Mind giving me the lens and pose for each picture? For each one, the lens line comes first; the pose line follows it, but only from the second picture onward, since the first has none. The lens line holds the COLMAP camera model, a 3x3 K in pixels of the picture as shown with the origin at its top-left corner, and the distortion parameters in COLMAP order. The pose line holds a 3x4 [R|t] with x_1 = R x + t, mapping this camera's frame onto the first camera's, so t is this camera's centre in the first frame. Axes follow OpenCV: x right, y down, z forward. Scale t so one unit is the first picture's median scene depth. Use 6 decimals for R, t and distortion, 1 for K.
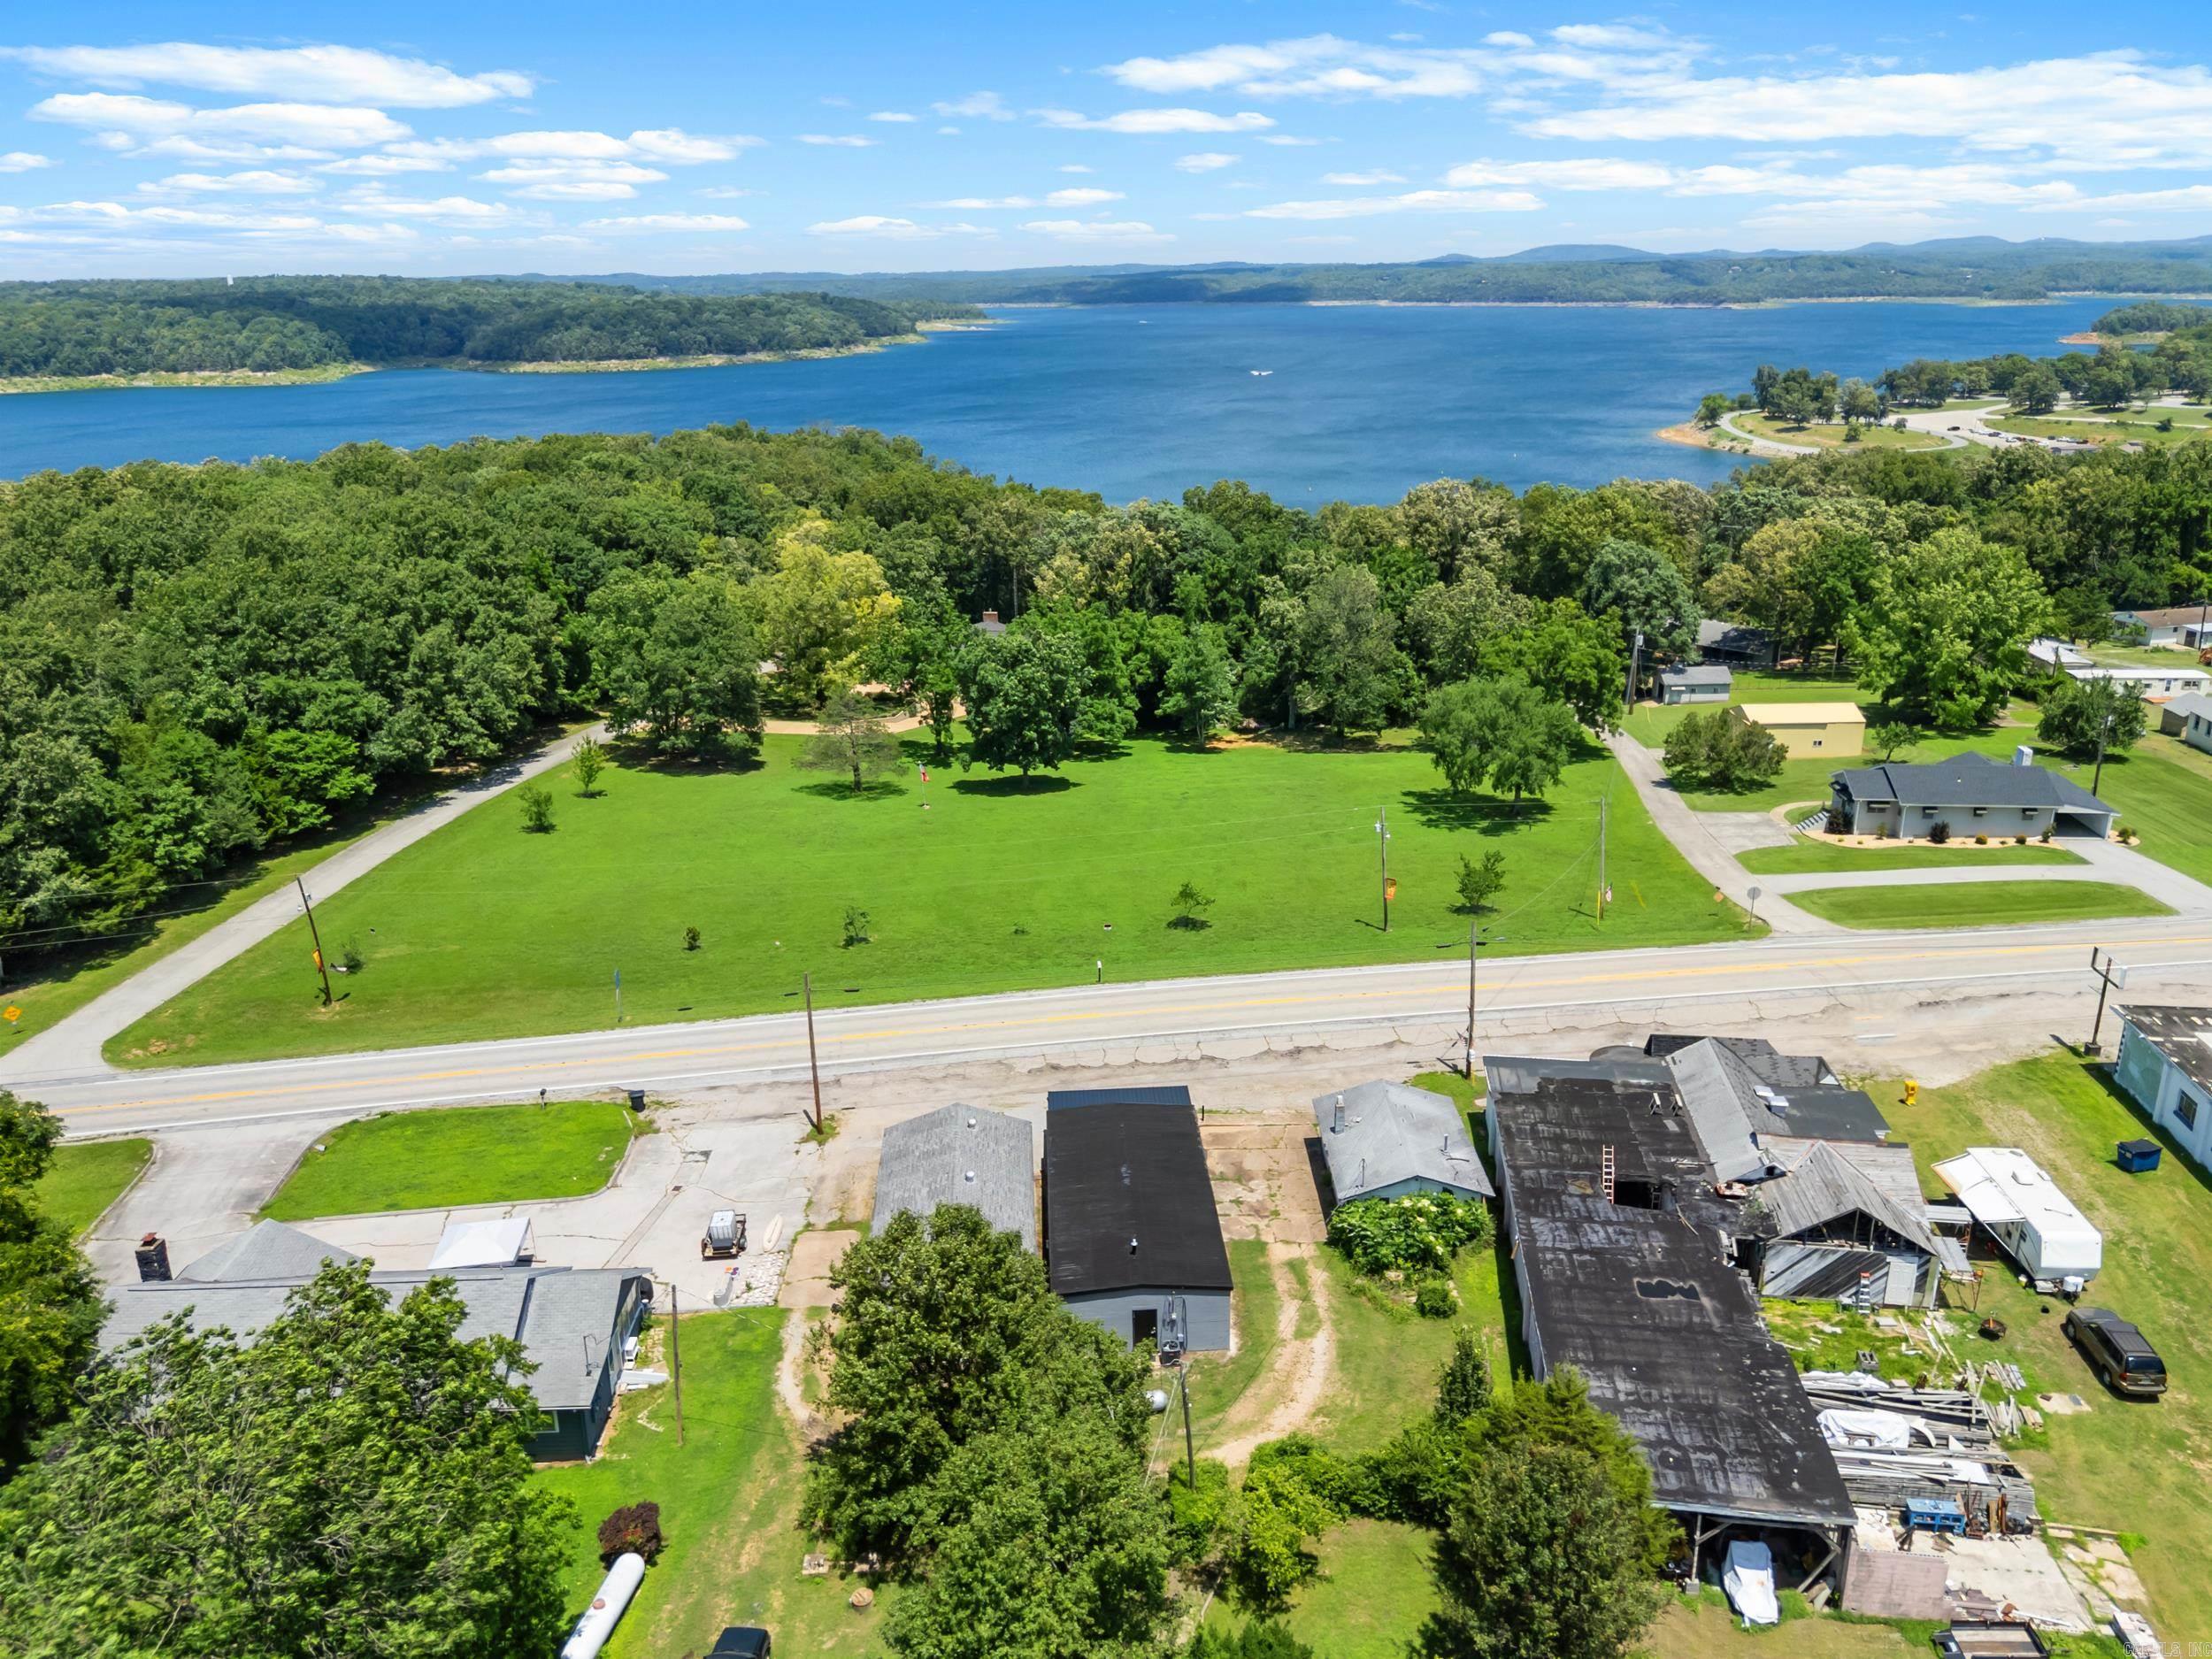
lens RADIAL K [[1615.9, 0, 1114.2], [0, 1615.9, 841.4], [0, 0, 1]] dist [0.097528, -0.126573]
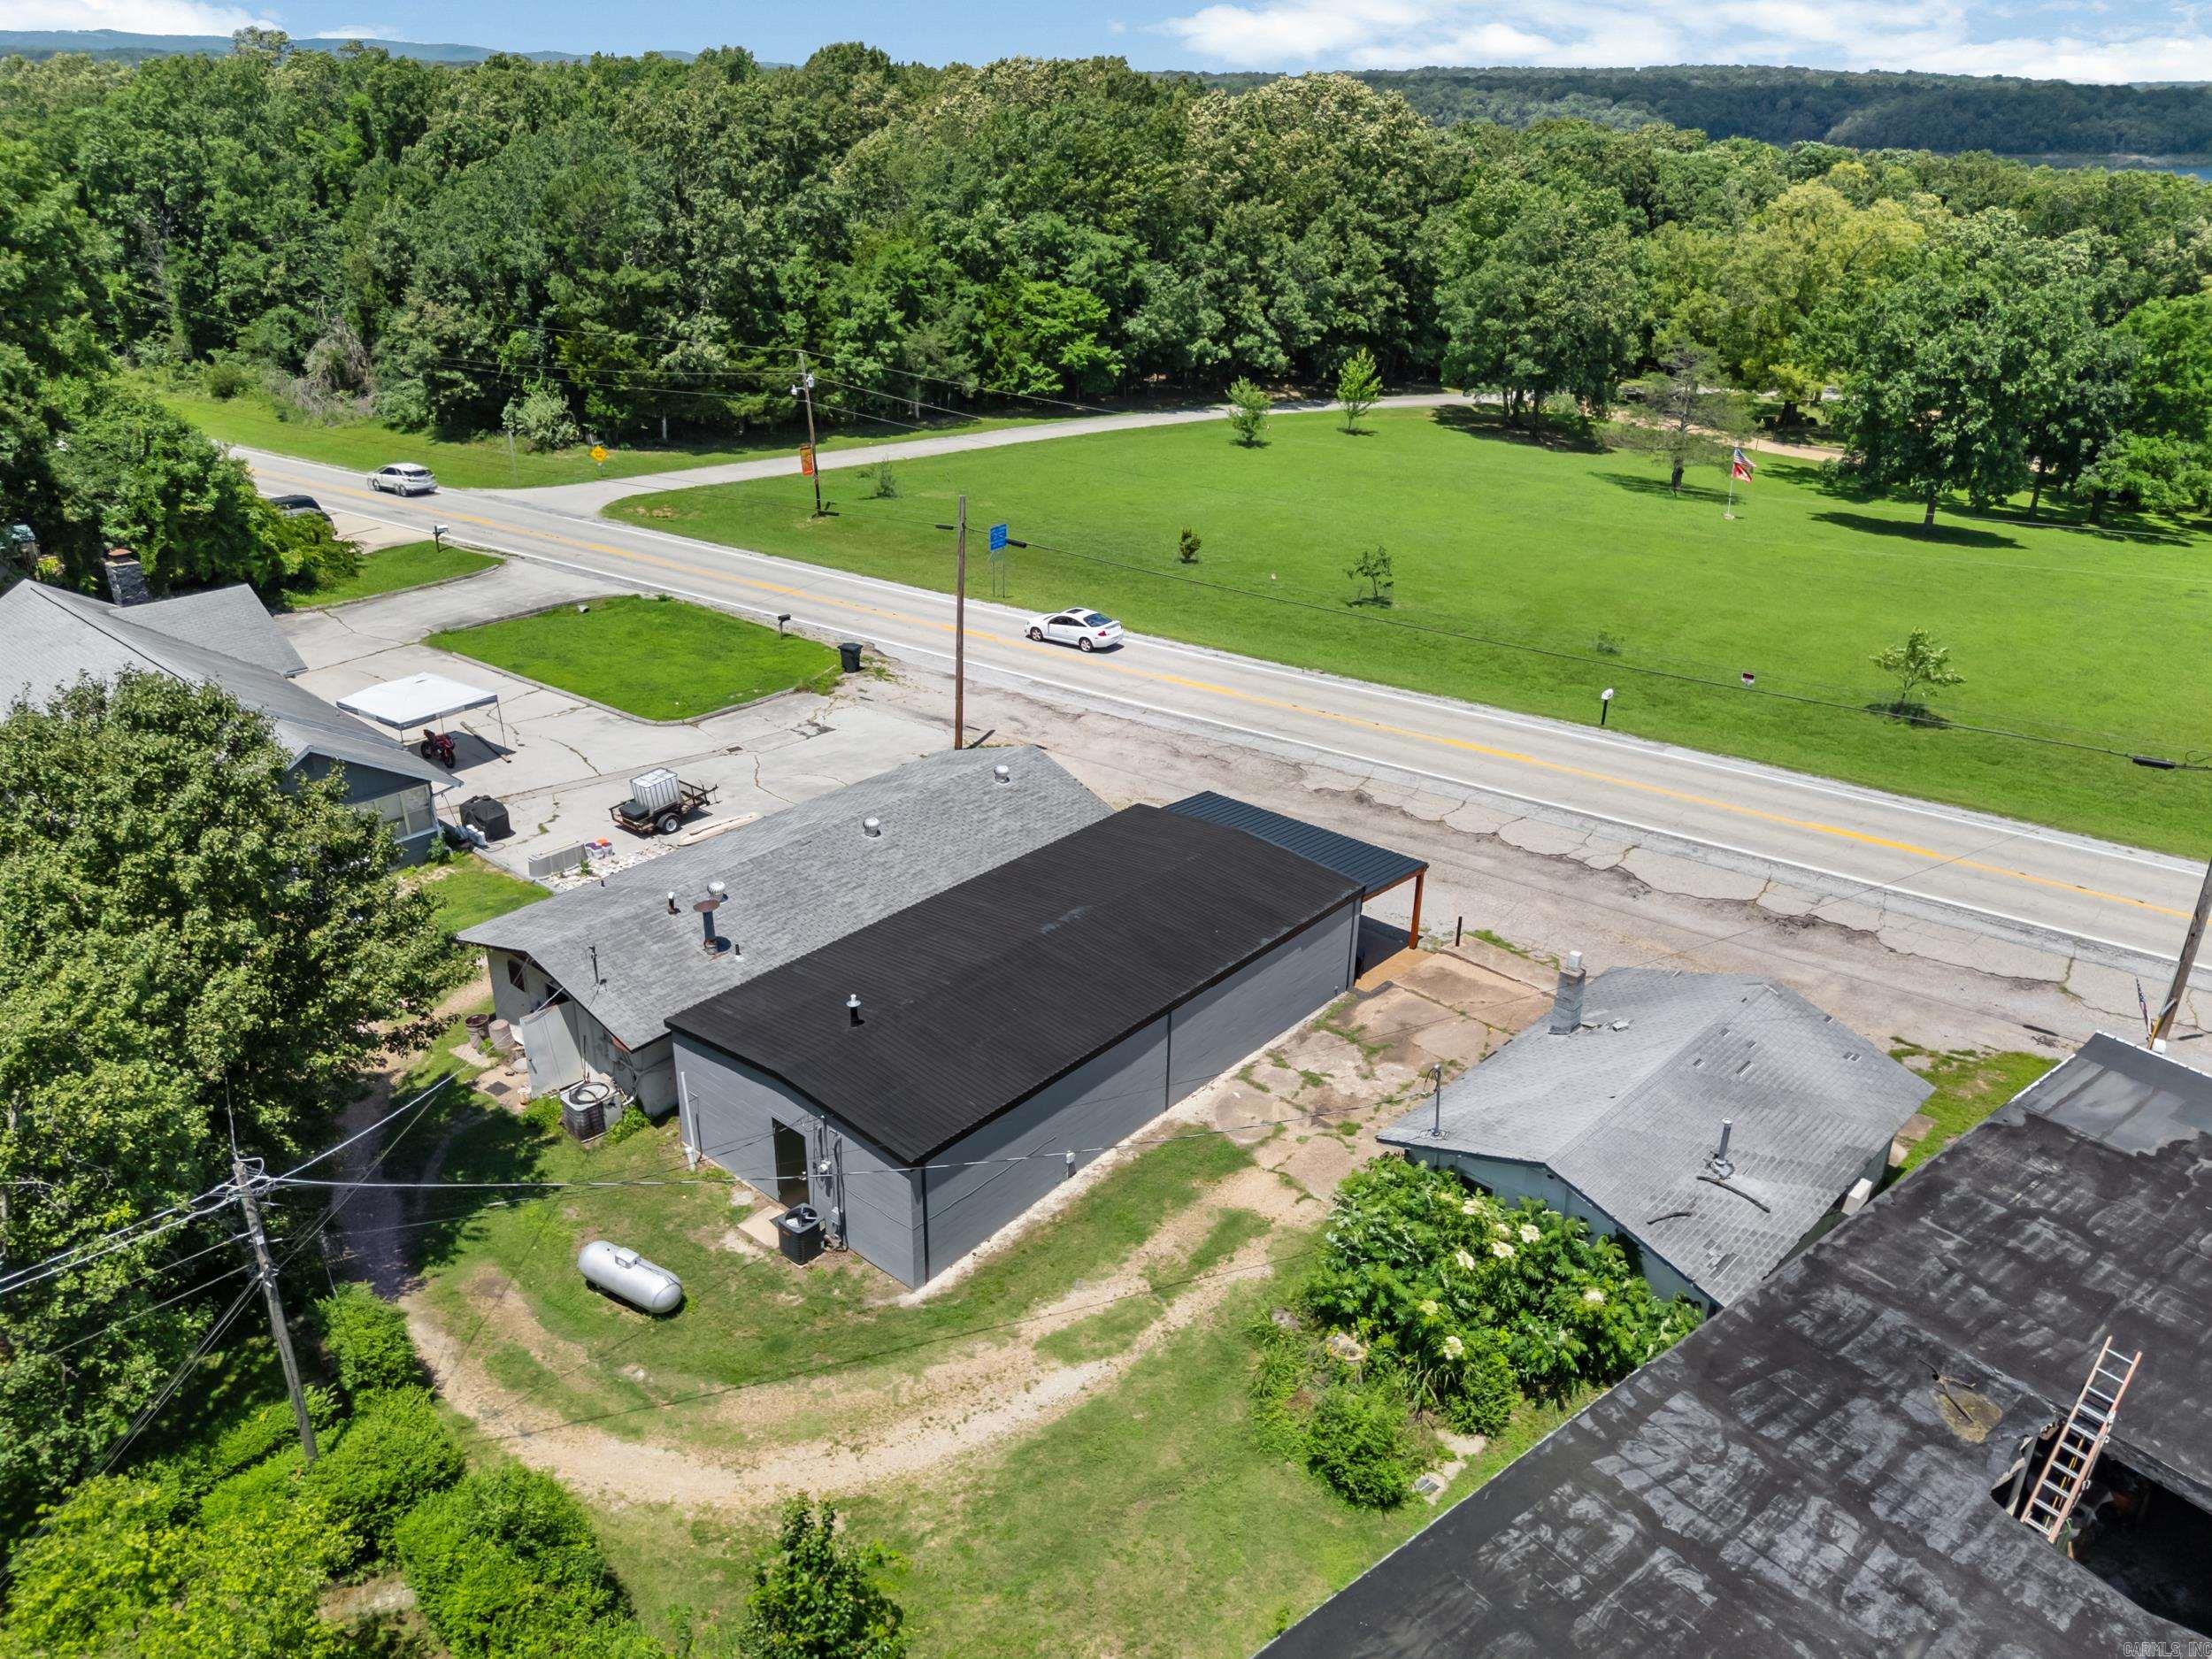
lens RADIAL K [[1615.9, 0, 1114.2], [0, 1615.9, 841.4], [0, 0, 1]] dist [0.097528, -0.126573]
pose [[0.720772, 0.314654, -0.617641, 0.188500], [-0.251442, 0.949030, 0.190051, 0.048488], [0.645960, 0.018317, 0.763152, 0.365357]]
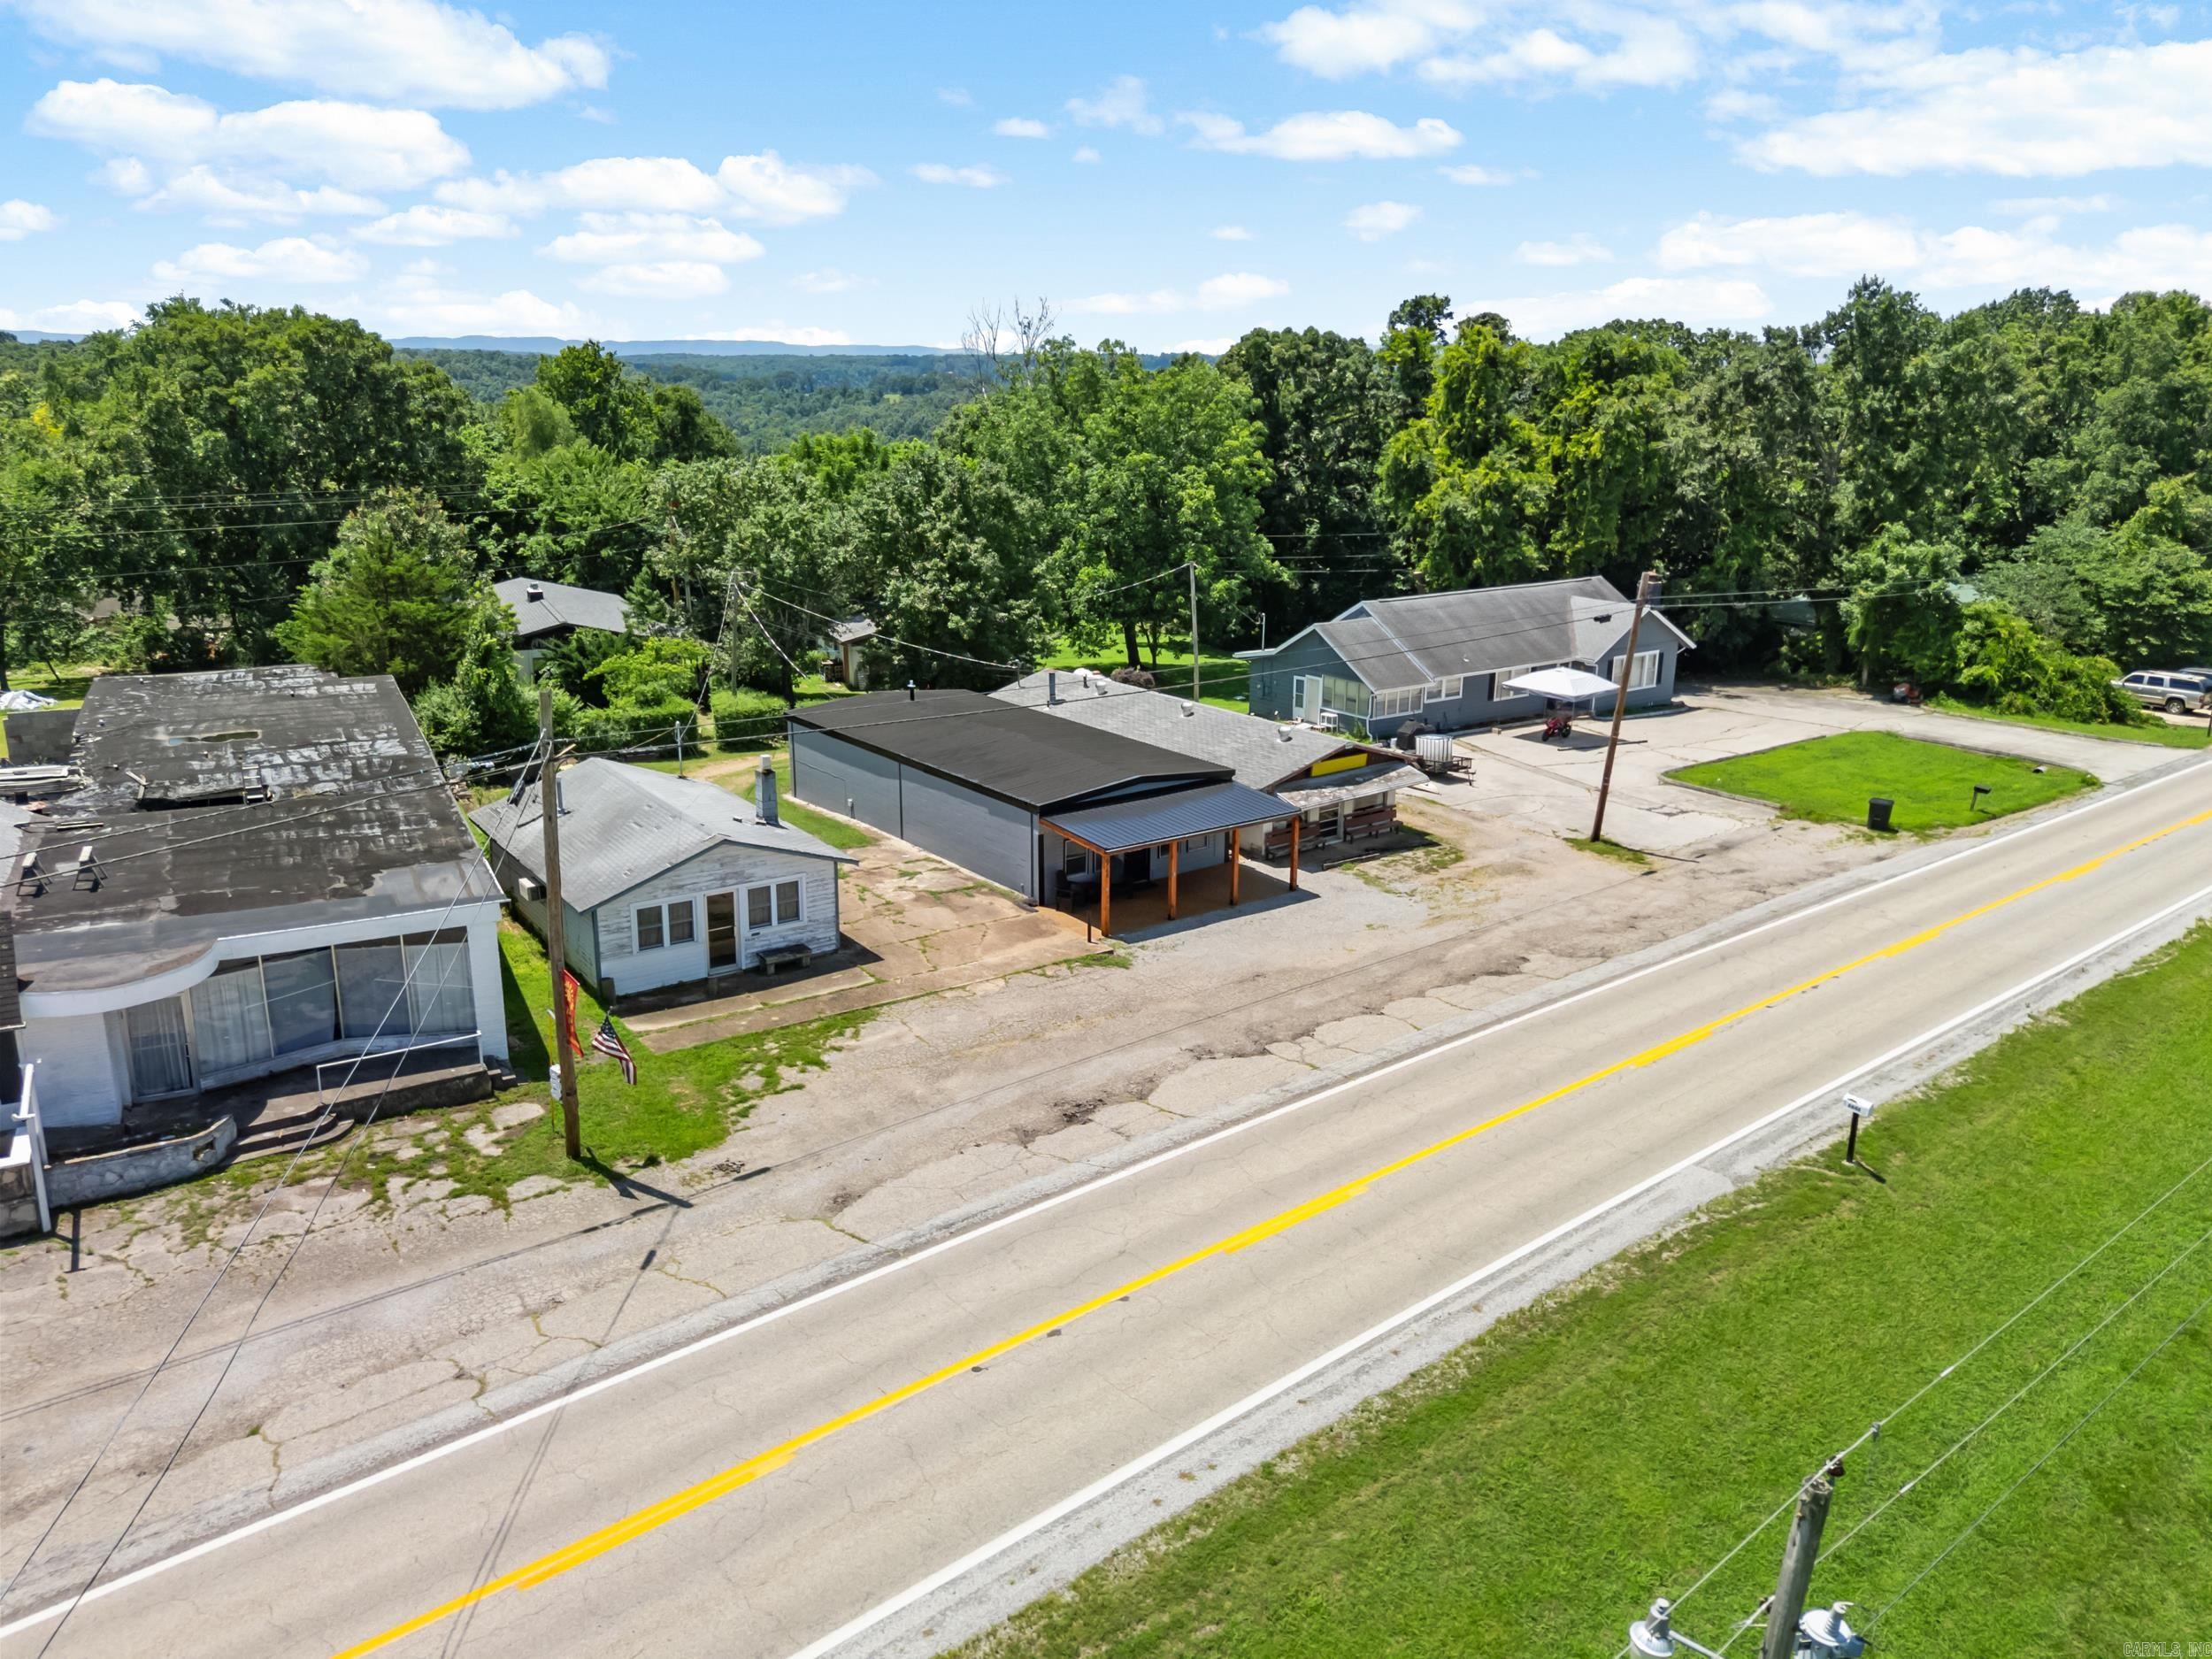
lens RADIAL K [[1615.9, 0, 1114.2], [0, 1615.9, 841.4], [0, 0, 1]] dist [0.097528, -0.126573]
pose [[-0.823301, 0.163777, -0.543464, 0.212228], [-0.186496, 0.826257, 0.531524, -0.081630], [0.536093, 0.538958, -0.649714, 0.883091]]
